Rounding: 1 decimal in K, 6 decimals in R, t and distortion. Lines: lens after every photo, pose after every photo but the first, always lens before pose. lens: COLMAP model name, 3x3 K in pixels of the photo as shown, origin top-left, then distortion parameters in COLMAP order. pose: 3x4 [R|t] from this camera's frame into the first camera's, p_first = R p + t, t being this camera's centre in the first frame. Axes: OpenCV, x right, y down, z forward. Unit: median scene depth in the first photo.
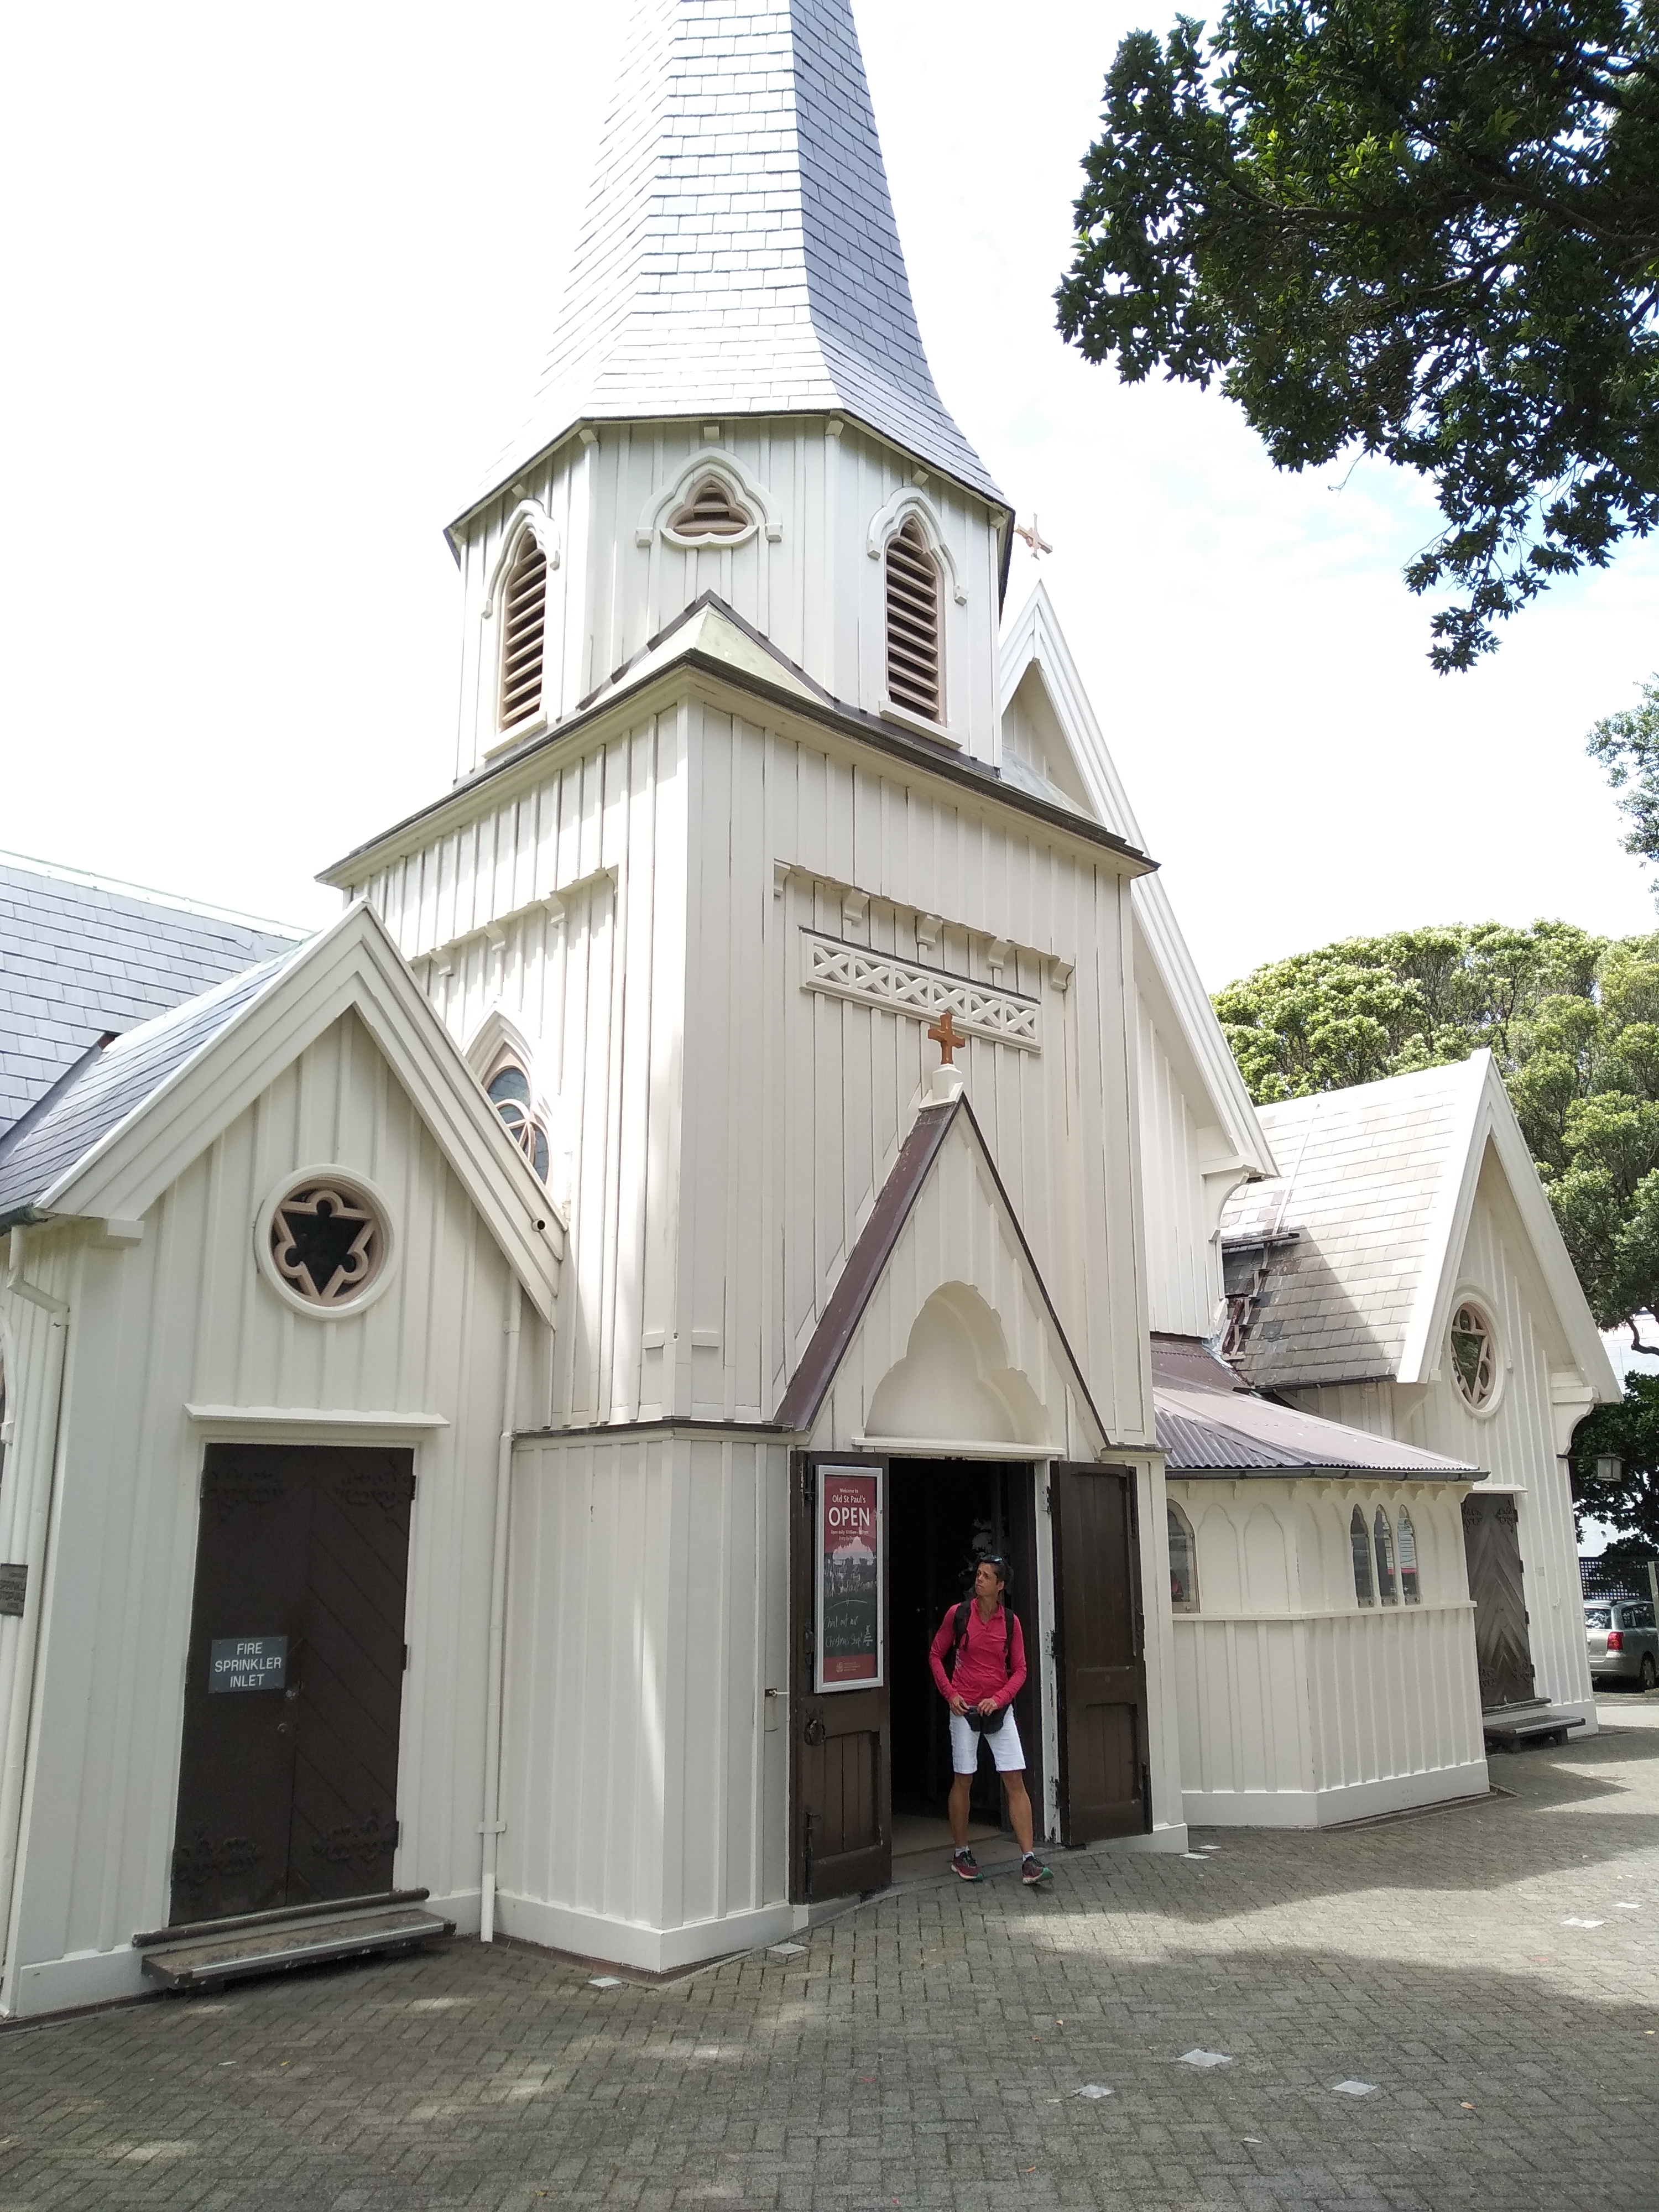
lens RADIAL K [[1715.4, 0, 794.2], [0, 1715.4, 1119.0], [0, 0, 1]] dist [0.030582, -0.035077]
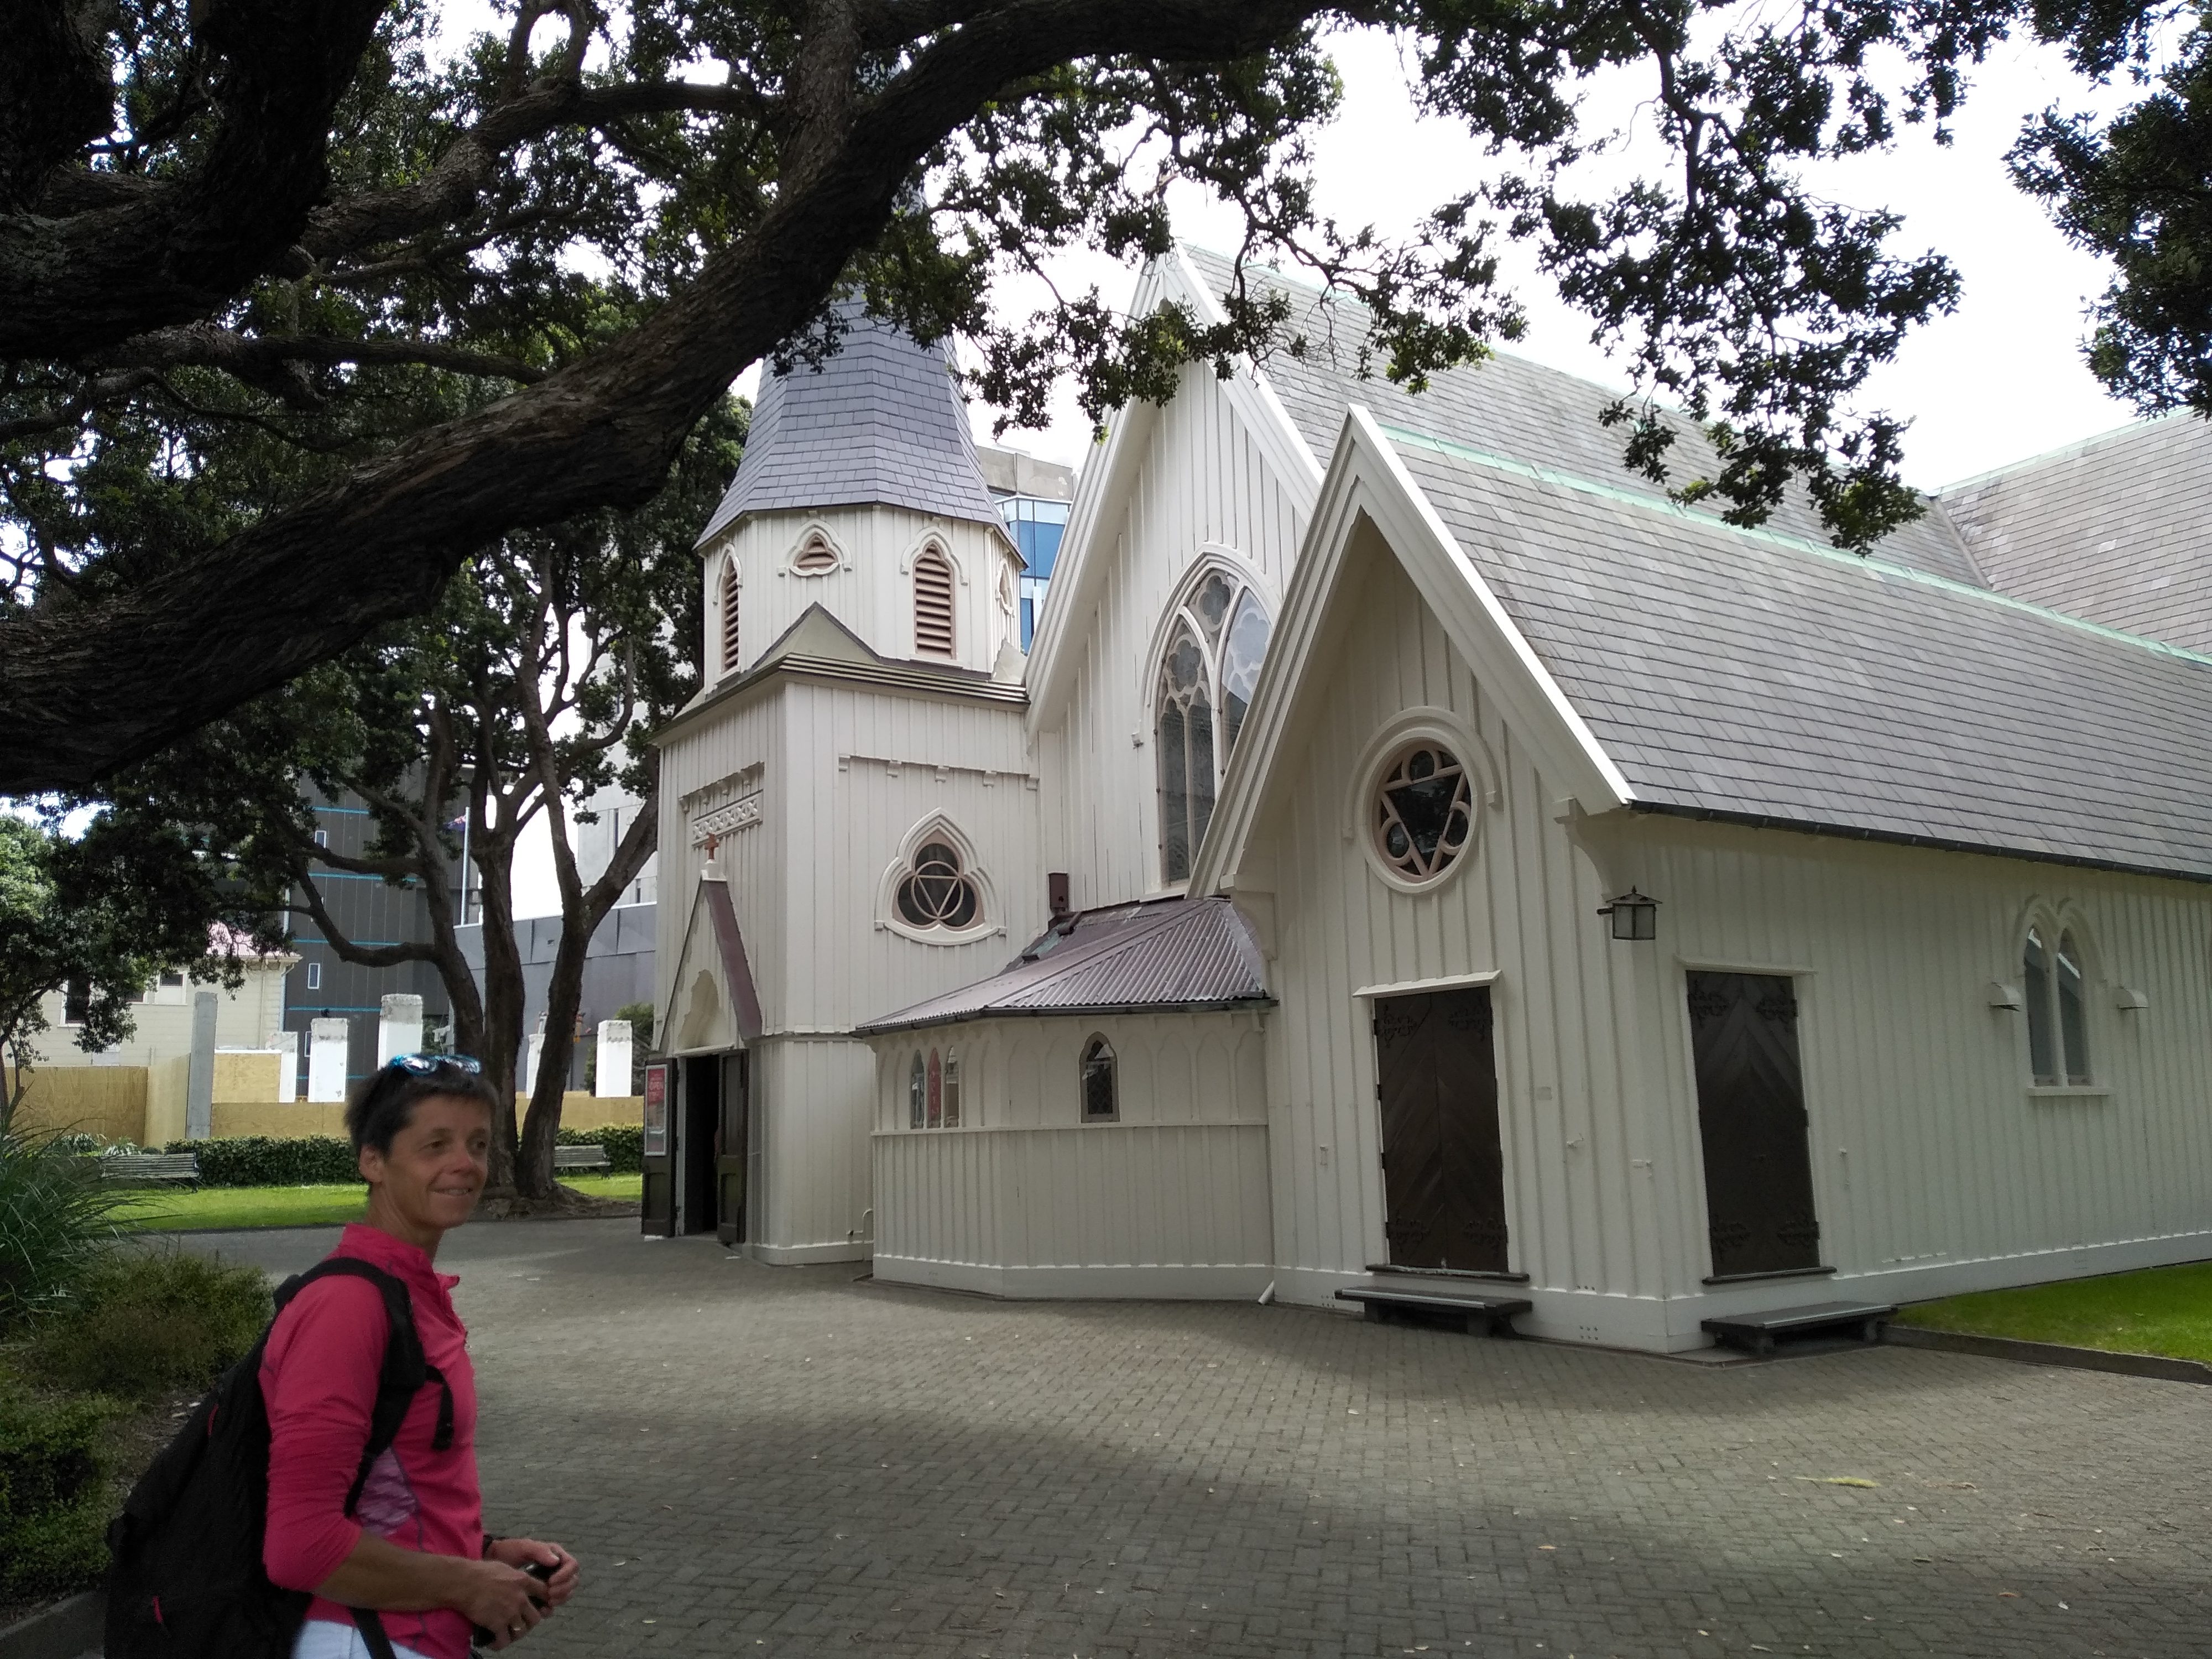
lens RADIAL K [[1715.4, 0, 1110.2], [0, 1715.4, 843.9], [0, 0, 1]] dist [0.030582, -0.035077]
pose [[-0.135782, -0.156892, -0.978237, 1.962692], [0.258608, 0.947539, -0.187864, 0.441411], [0.956392, -0.278488, -0.088086, 1.606824]]
